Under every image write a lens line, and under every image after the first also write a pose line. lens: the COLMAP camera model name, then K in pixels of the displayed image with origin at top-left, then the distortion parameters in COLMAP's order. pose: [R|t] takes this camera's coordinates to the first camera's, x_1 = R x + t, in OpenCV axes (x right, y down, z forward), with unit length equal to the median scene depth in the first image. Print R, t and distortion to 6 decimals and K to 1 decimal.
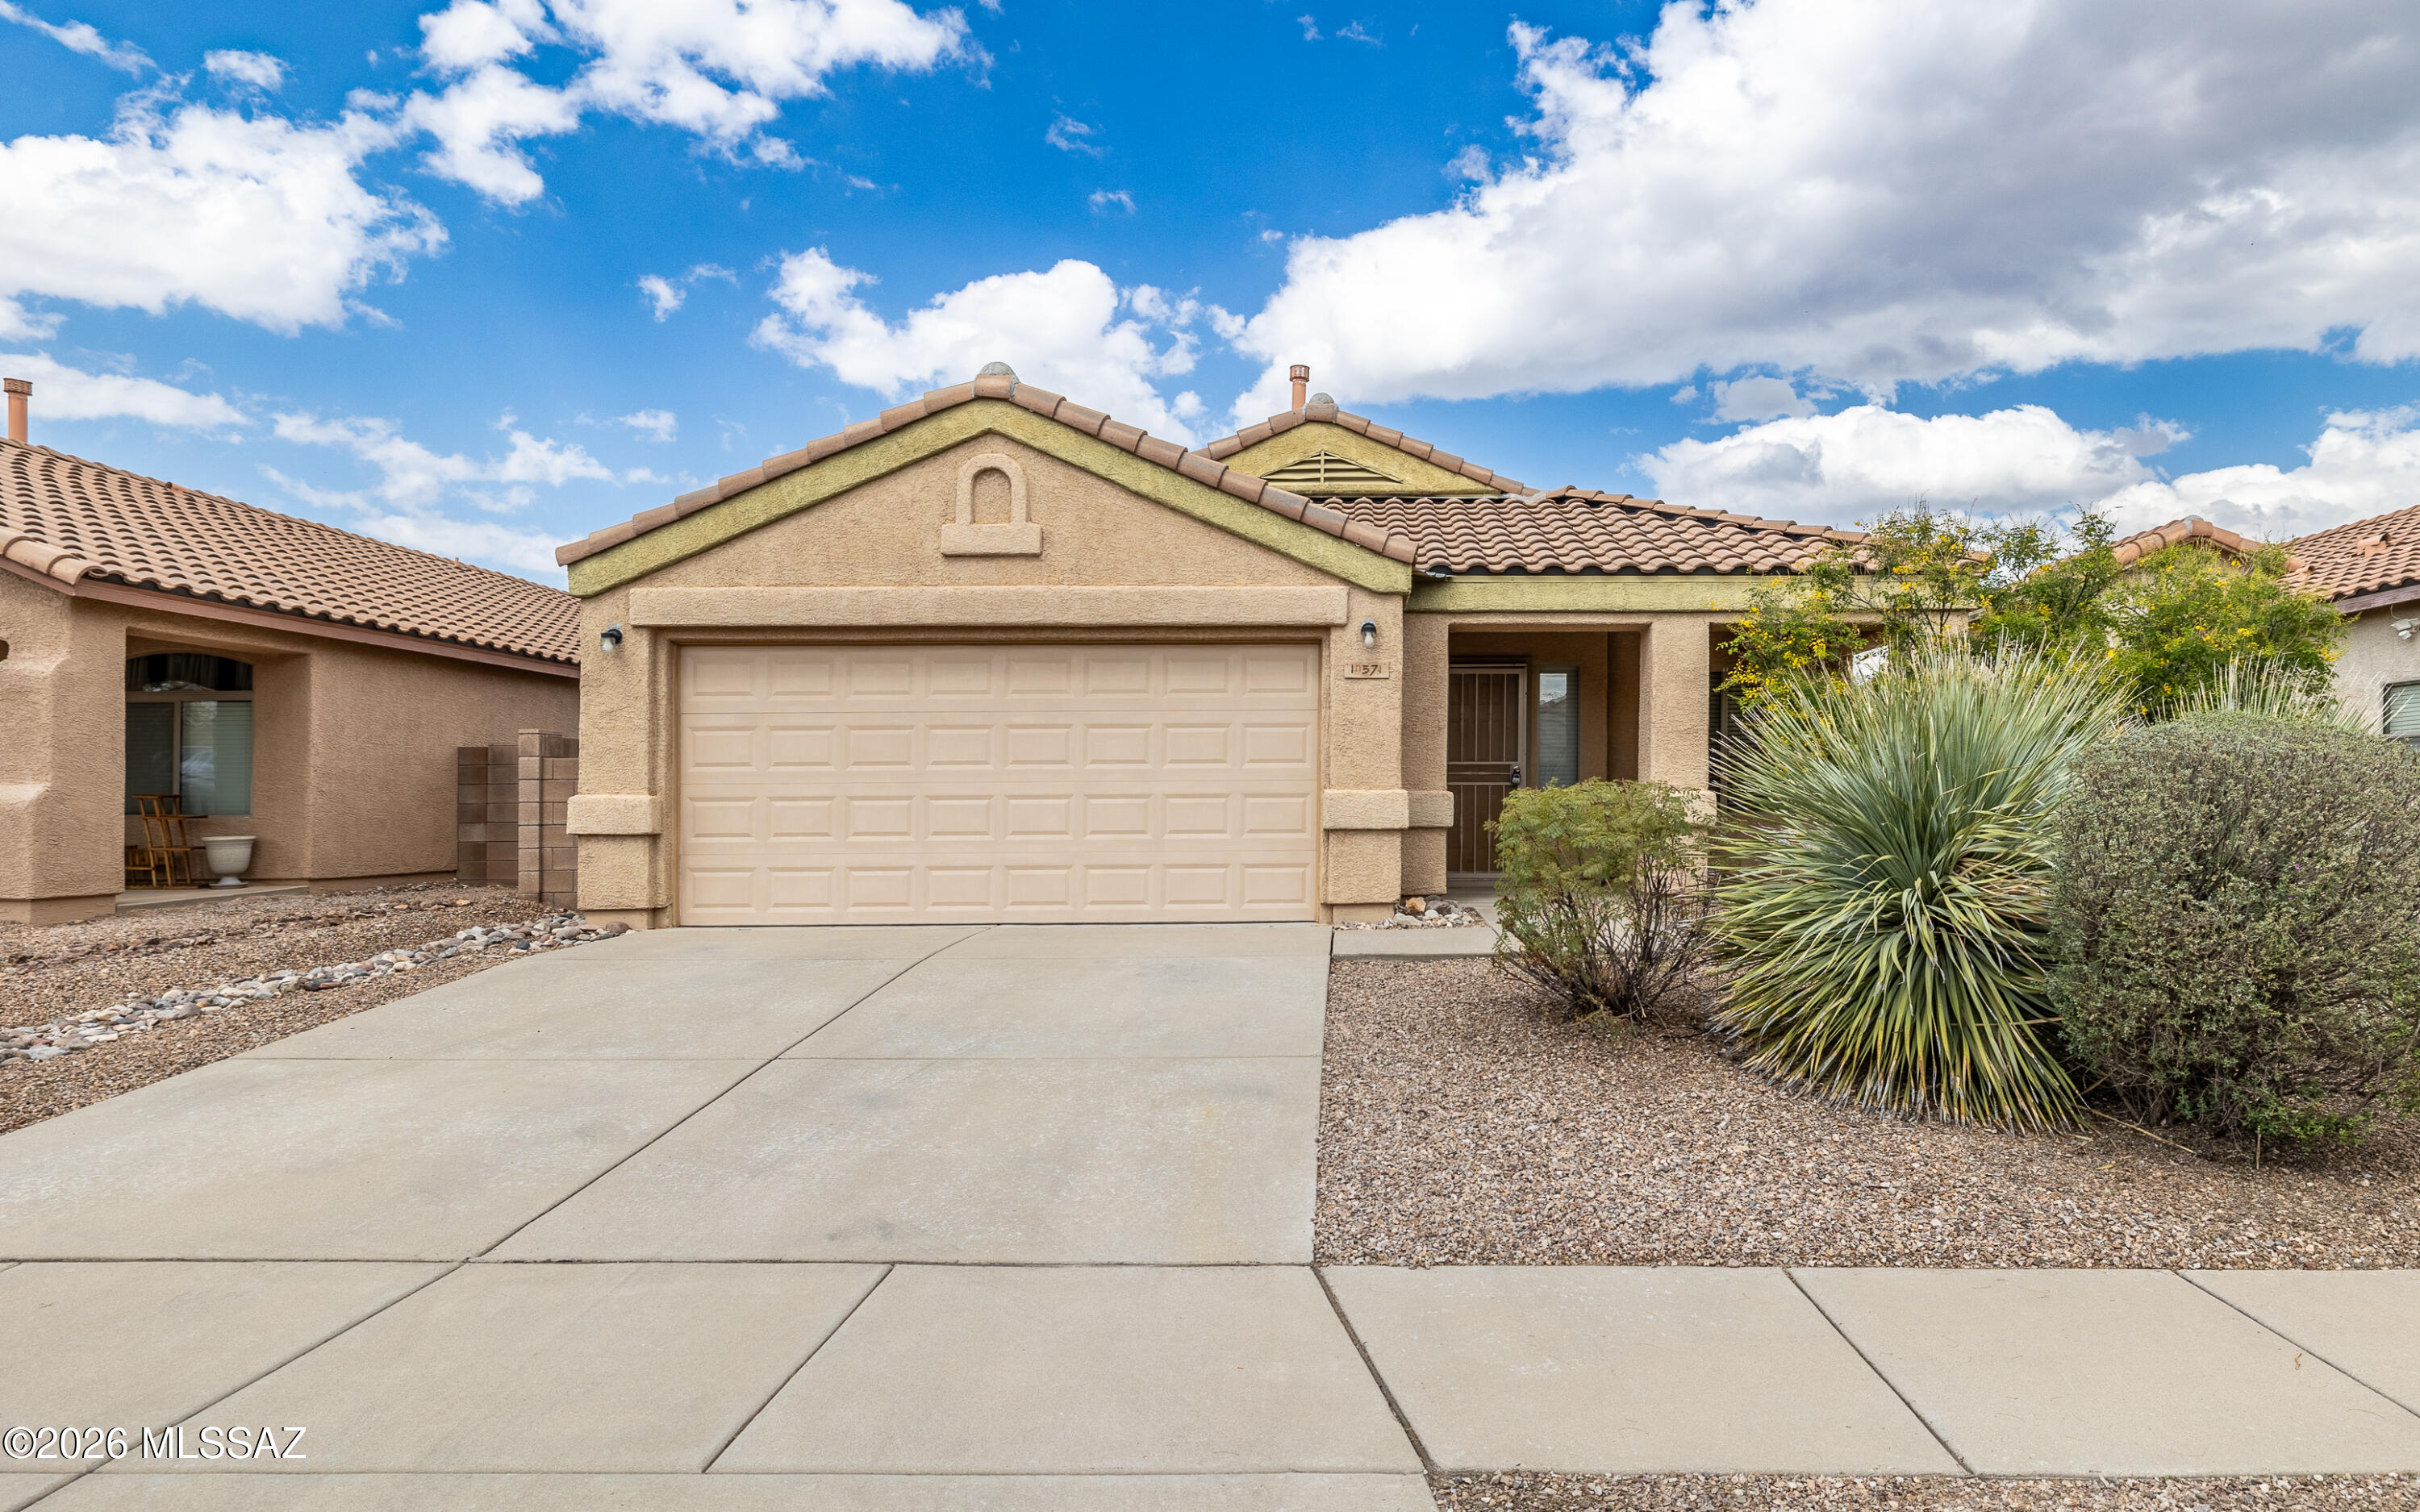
lens RADIAL K [[1421.8, 0, 1207.0], [0, 1421.8, 829.7], [0, 0, 1]] dist [0.034937, -0.039478]
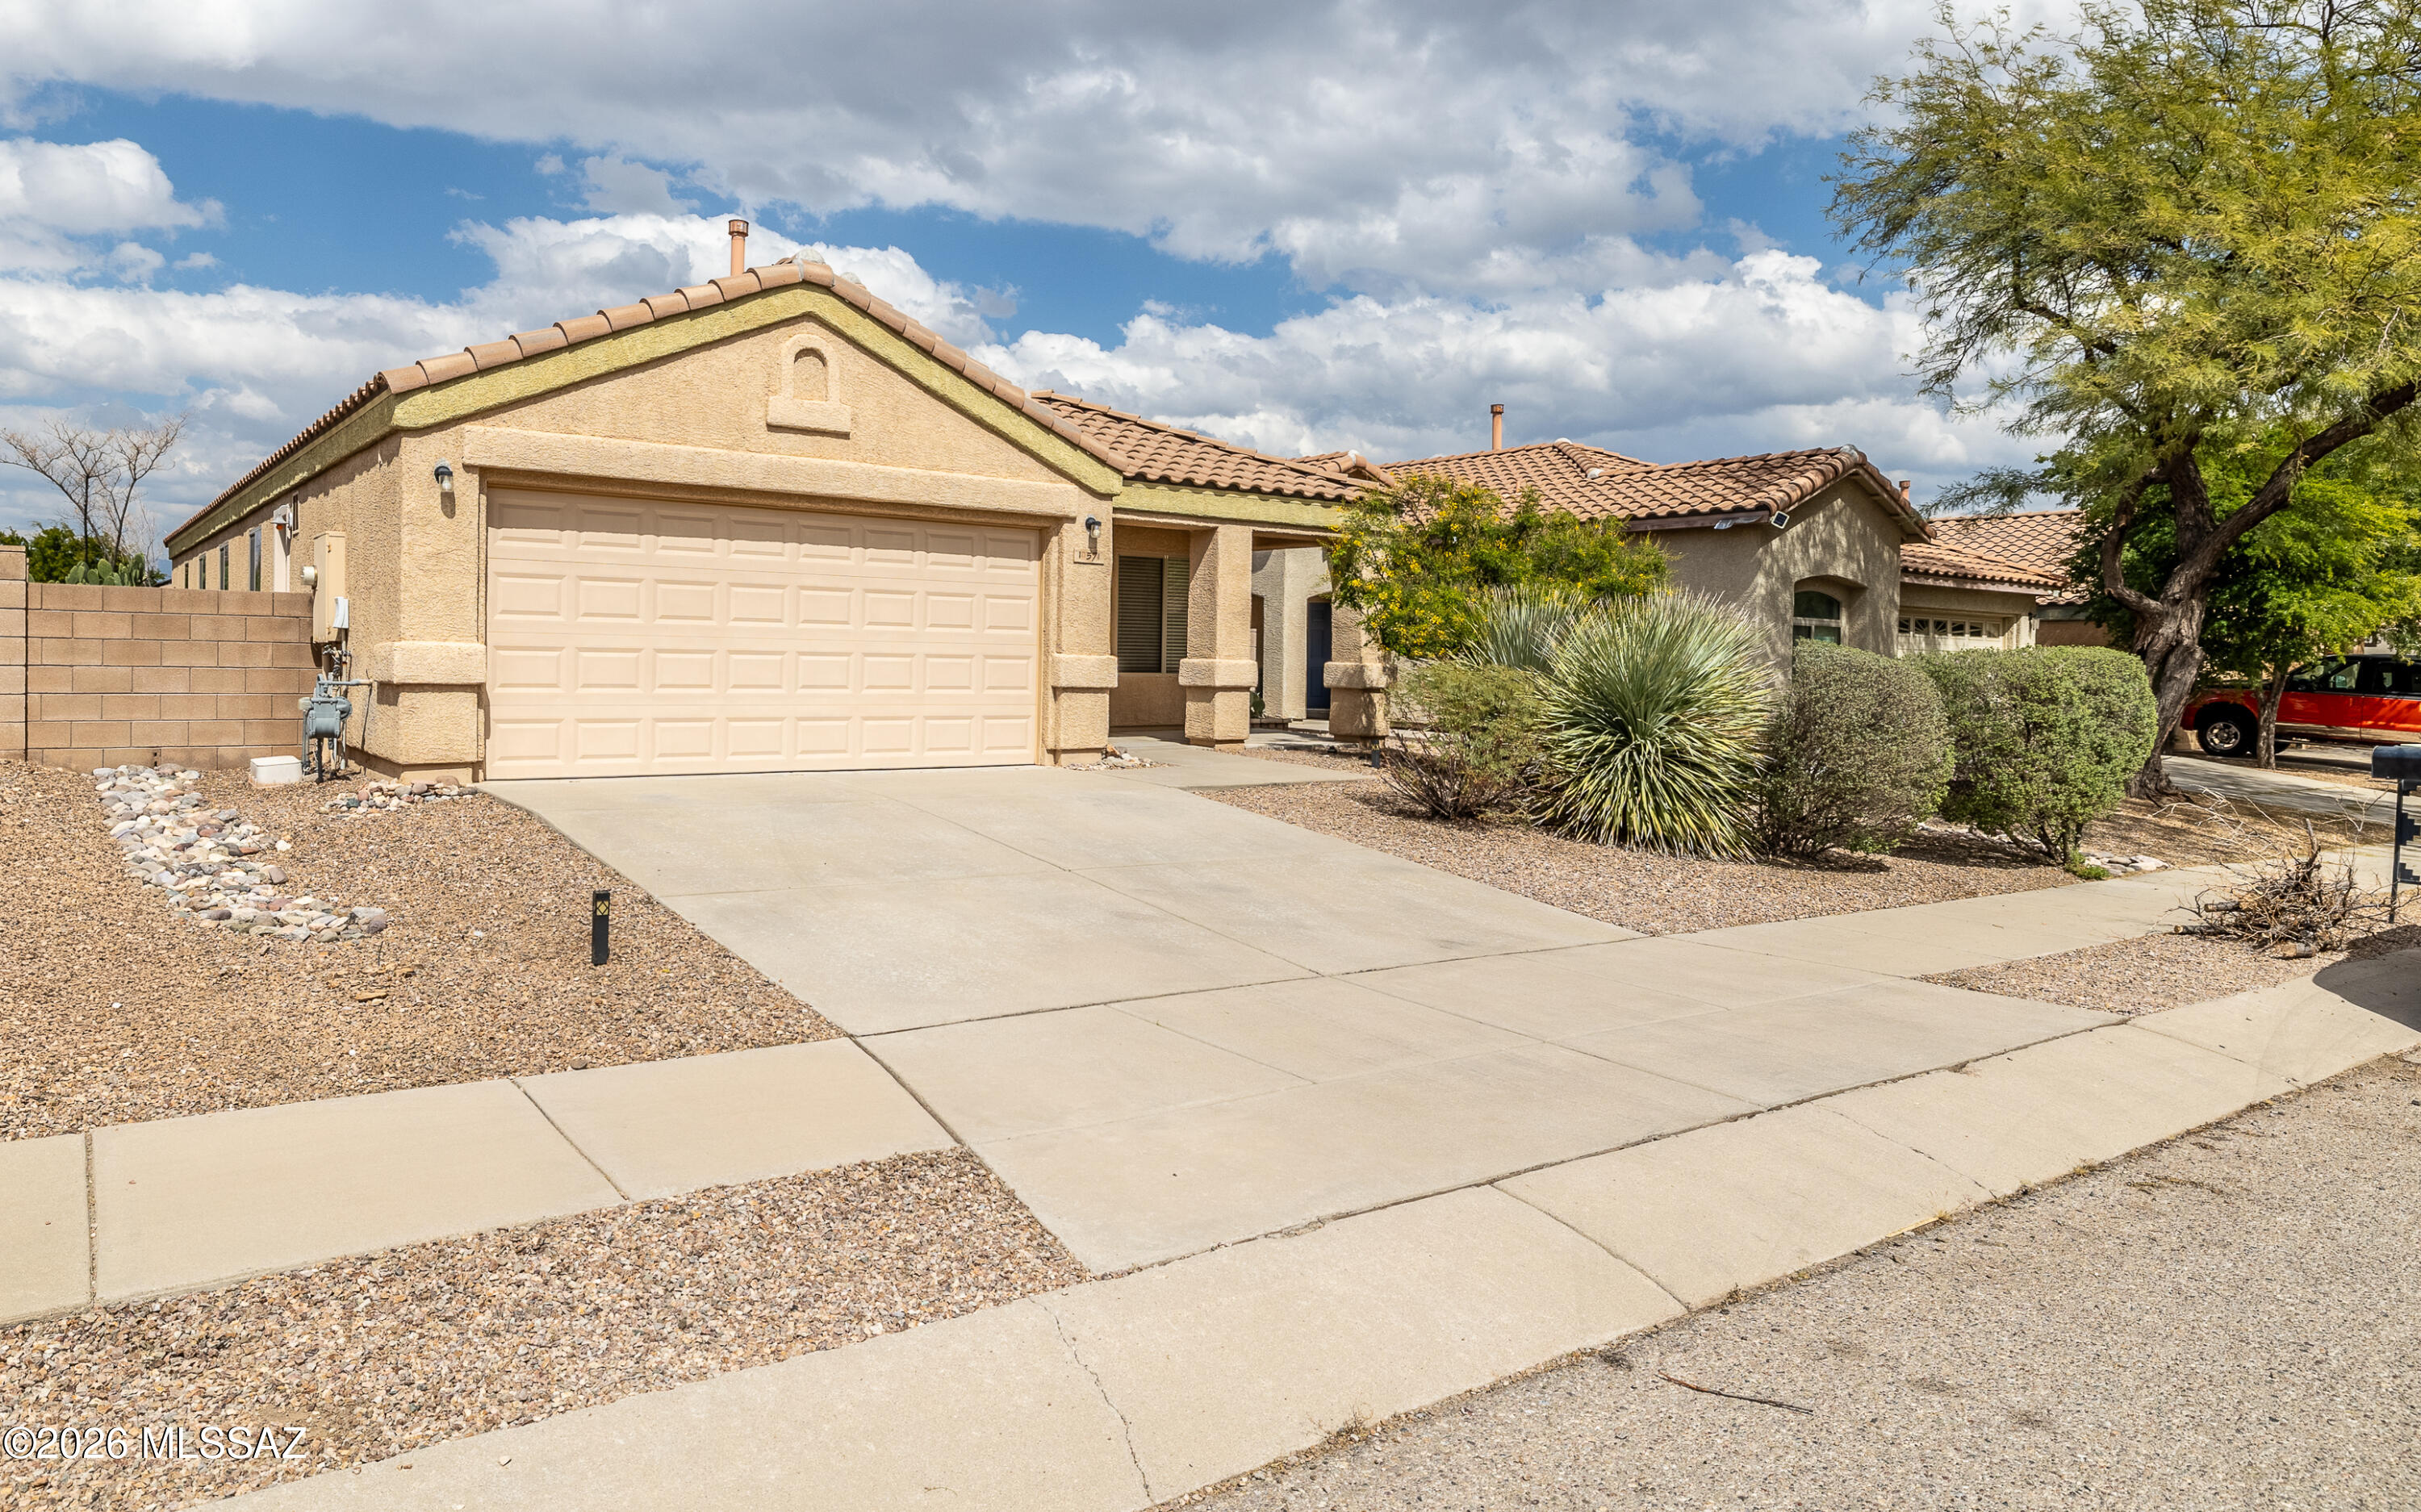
lens RADIAL K [[1737.4, 0, 1210.5], [0, 1737.4, 756.0], [0, 0, 1]] dist [-0.000997, -0.003576]
pose [[0.771792, -0.012617, 0.635750, -0.755594], [-0.006133, 0.999609, 0.027284, 0.017070], [-0.635846, -0.024956, 0.771413, -0.215514]]
